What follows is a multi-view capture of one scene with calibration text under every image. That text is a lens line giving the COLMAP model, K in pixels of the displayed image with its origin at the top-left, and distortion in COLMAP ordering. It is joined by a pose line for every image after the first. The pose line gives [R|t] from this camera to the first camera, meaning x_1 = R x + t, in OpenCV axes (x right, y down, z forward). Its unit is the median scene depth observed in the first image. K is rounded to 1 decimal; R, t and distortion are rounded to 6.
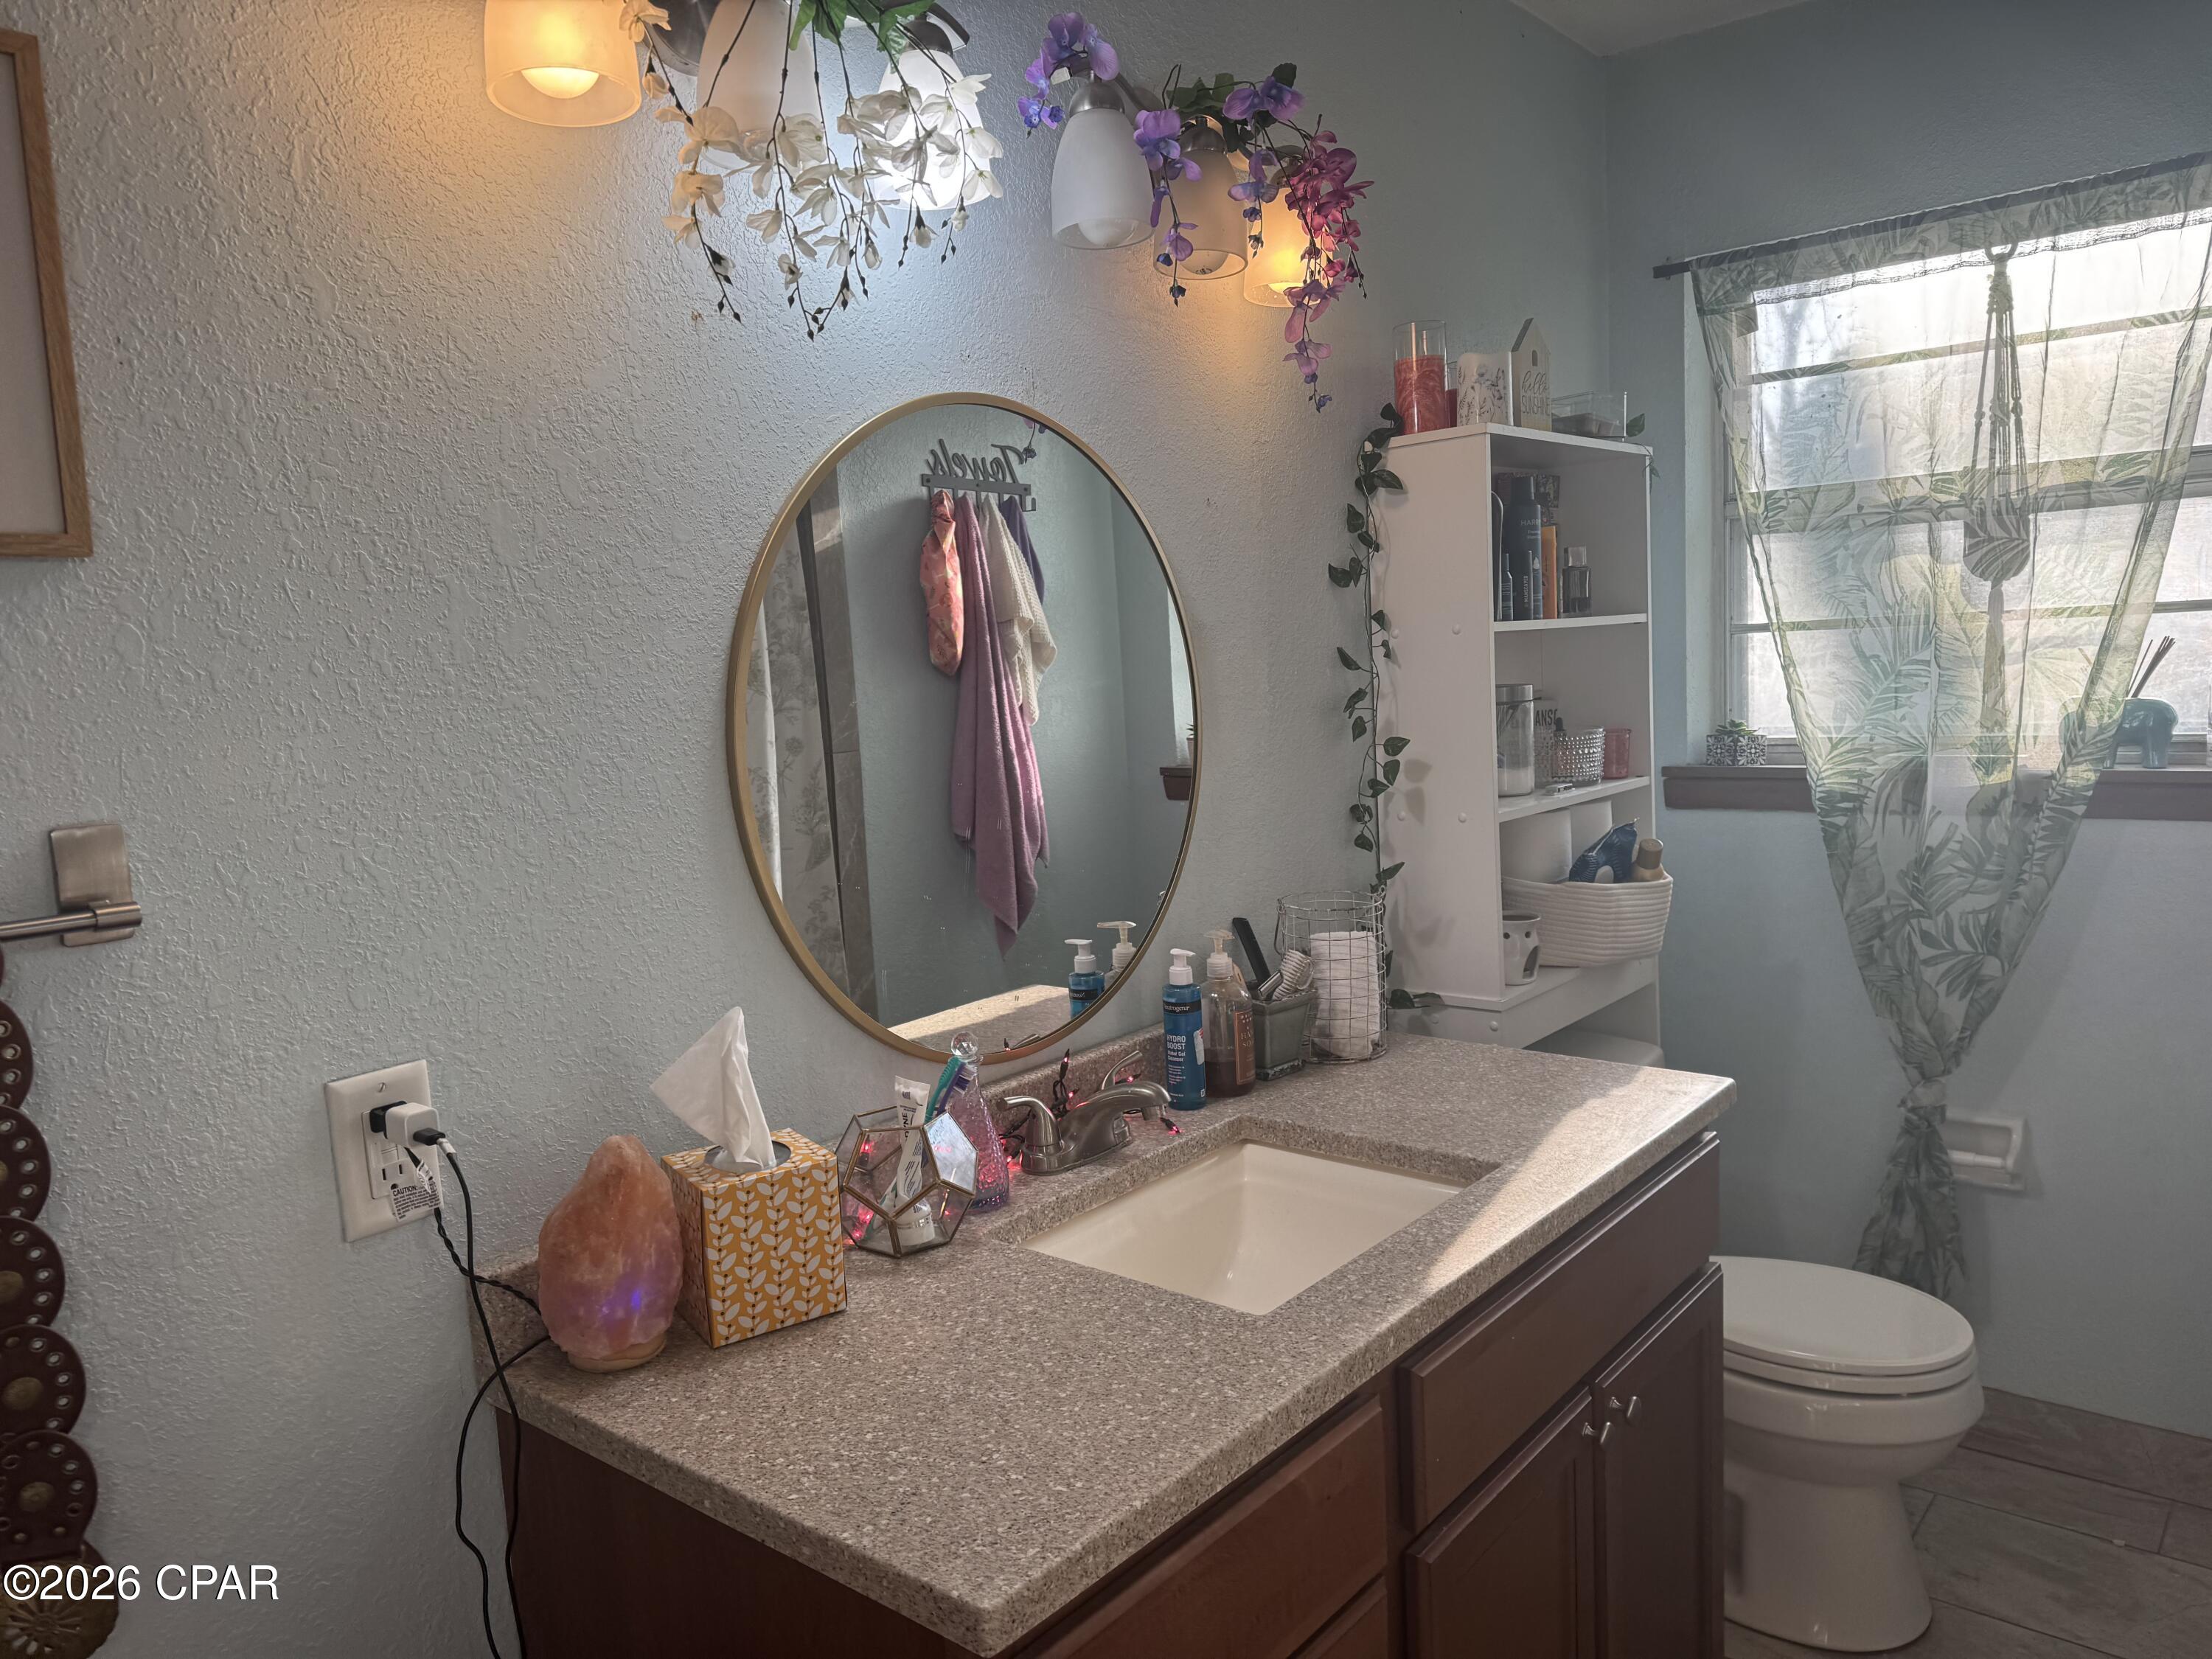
lens RADIAL K [[1538.5, 0, 1101.6], [0, 1538.5, 830.9], [0, 0, 1]] dist [0.059669, -0.038284]
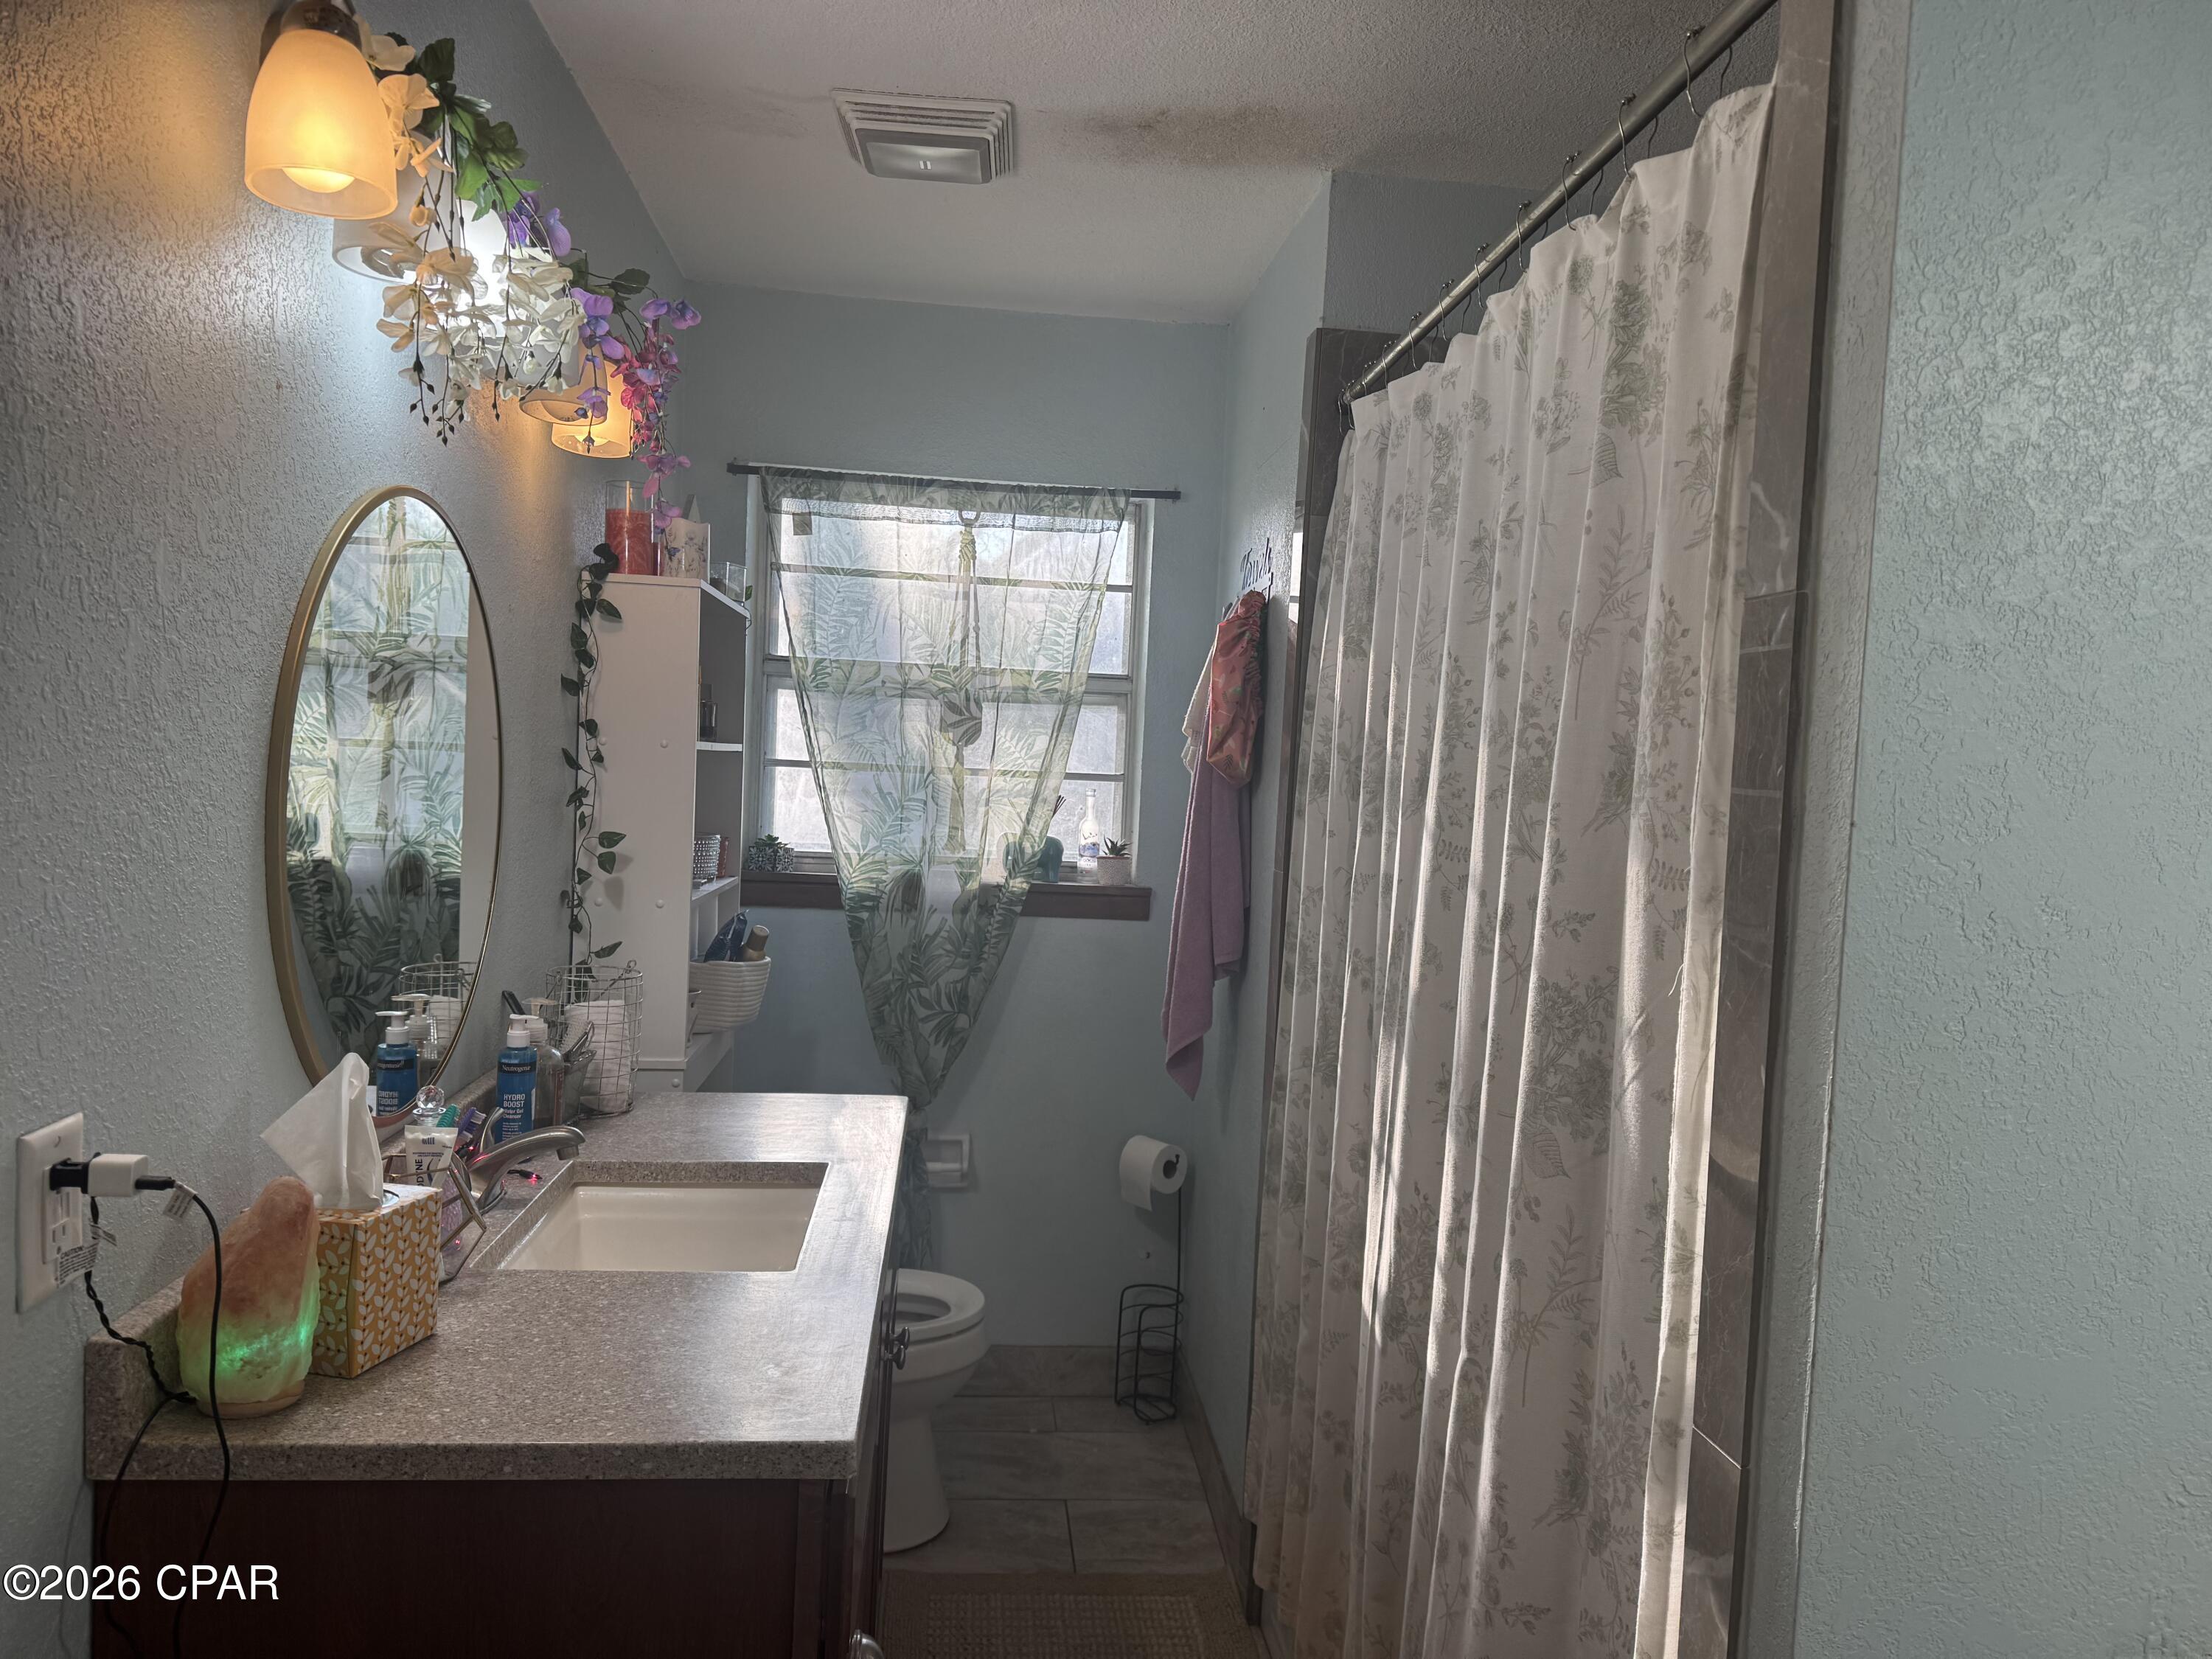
lens RADIAL K [[1538.5, 0, 1103.1], [0, 1538.5, 840.2], [0, 0, 1]] dist [0.059669, -0.038284]
pose [[0.699575, 0.051202, 0.712722, -0.329819], [-0.000283, 0.997449, -0.071380, 0.023784], [-0.714559, 0.049734, 0.697805, -0.053665]]
